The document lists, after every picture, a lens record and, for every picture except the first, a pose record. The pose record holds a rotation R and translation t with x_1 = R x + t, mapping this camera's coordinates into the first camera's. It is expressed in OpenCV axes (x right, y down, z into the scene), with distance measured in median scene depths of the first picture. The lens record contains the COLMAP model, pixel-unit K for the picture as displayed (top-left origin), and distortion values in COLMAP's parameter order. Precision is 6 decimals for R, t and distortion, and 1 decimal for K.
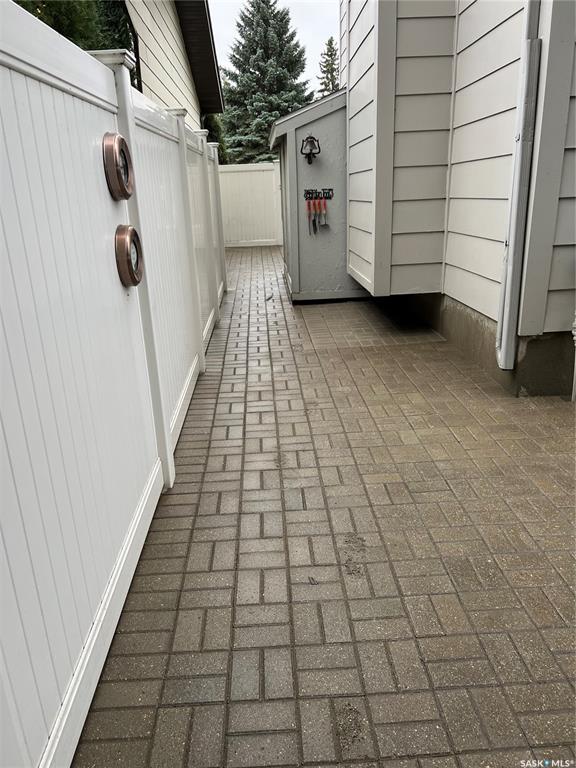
lens RADIAL K [[573.9, 0, 288.0], [0, 573.9, 384.0], [0, 0, 1]] dist [0.091202, -0.099056]
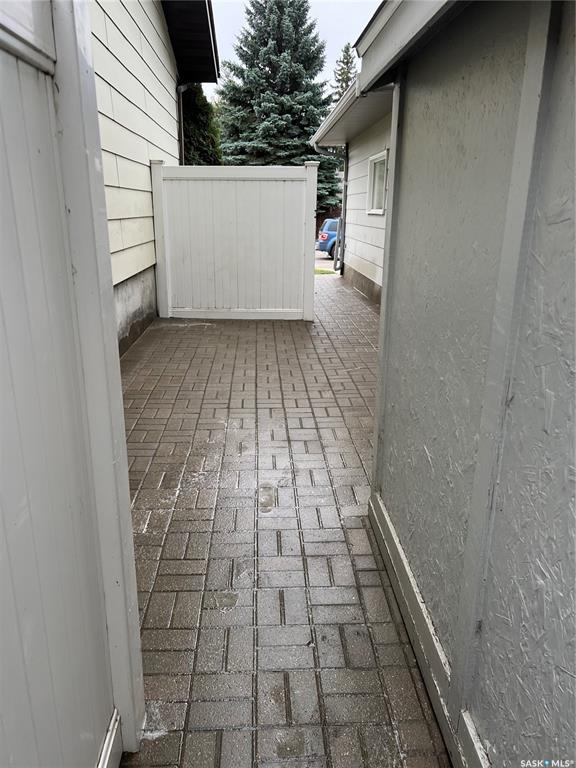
lens RADIAL K [[573.9, 0, 288.0], [0, 573.9, 384.0], [0, 0, 1]] dist [0.091202, -0.099056]
pose [[0.998914, 0.044906, 0.012393, -0.012827], [-0.044611, 0.998737, -0.023132, -0.058557], [-0.013416, 0.022554, 0.999656, 0.164446]]
